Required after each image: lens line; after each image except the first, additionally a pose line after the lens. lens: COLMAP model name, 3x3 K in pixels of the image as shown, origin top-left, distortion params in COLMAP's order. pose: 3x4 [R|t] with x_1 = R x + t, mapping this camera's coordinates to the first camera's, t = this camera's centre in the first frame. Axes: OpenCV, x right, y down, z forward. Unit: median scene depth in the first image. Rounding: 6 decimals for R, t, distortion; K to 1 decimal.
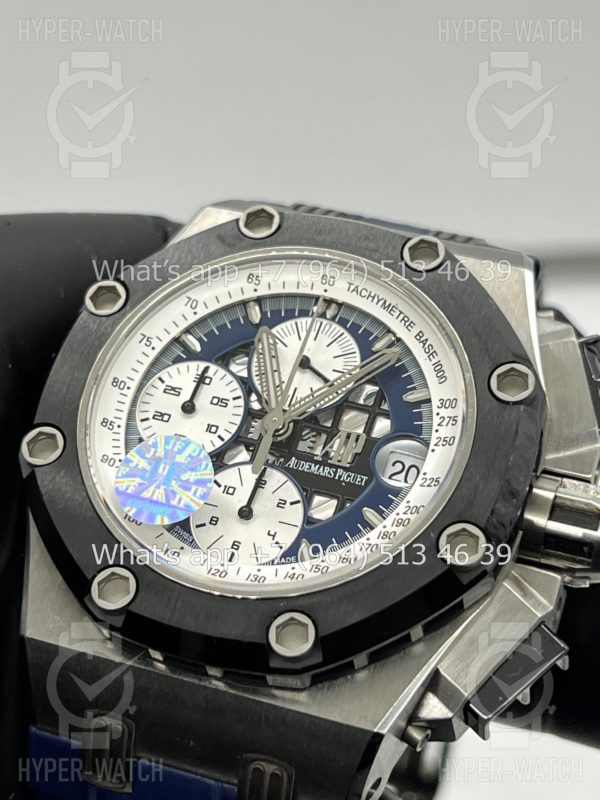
lens RADIAL K [[1872.8, 0, 292.0], [0, 1872.8, 398.7], [0, 0, 1]] dist [0.273285, 0.000000]
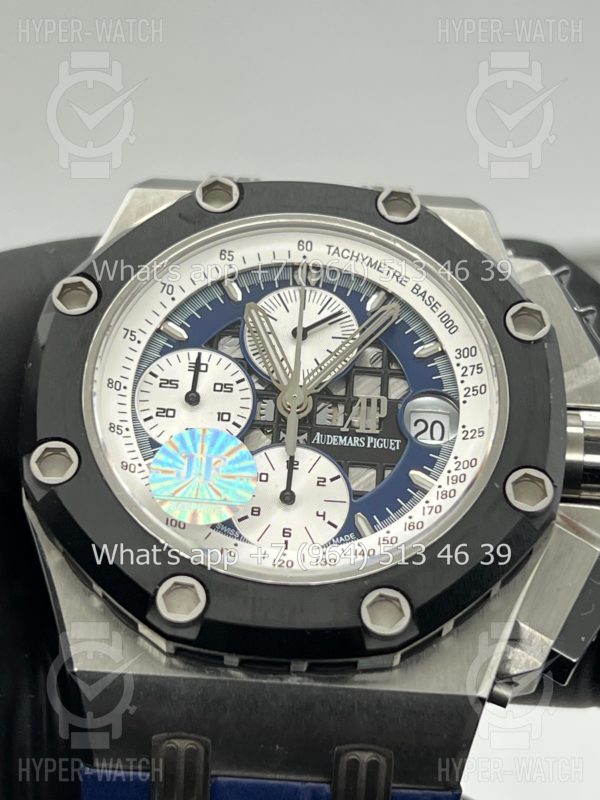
lens RADIAL K [[1872.8, 0, 301.4], [0, 1872.8, 399.1], [0, 0, 1]] dist [0.273285, 0.000000]
pose [[0.950959, -0.149797, 0.270625, -0.259250], [0.149084, 0.988550, 0.023313, -0.008836], [-0.271019, 0.018176, 0.962402, 0.085801]]
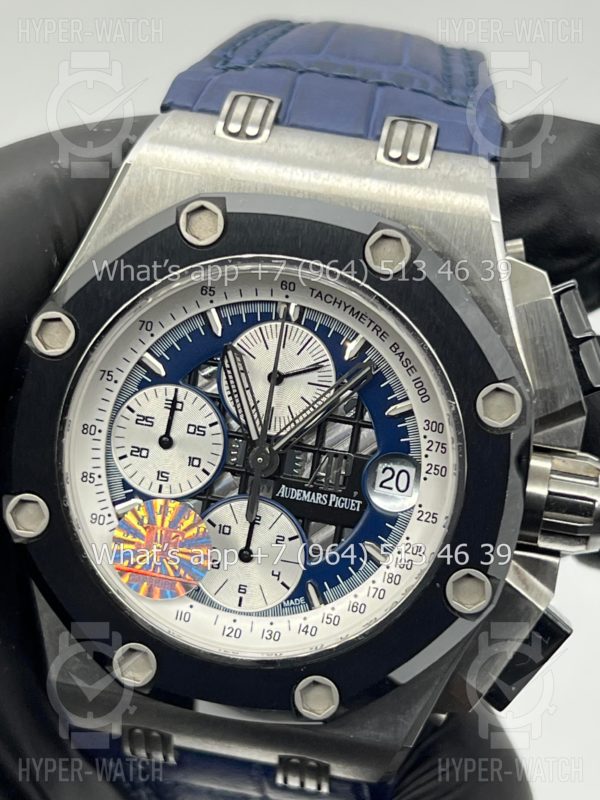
lens RADIAL K [[1872.8, 0, 301.1], [0, 1872.8, 410.2], [0, 0, 1]] dist [0.273285, 0.000000]
pose [[0.986279, -0.163190, 0.024964, -0.007901], [0.124112, 0.832660, 0.539697, -0.527554], [-0.108860, -0.529193, 0.841489, 0.187768]]
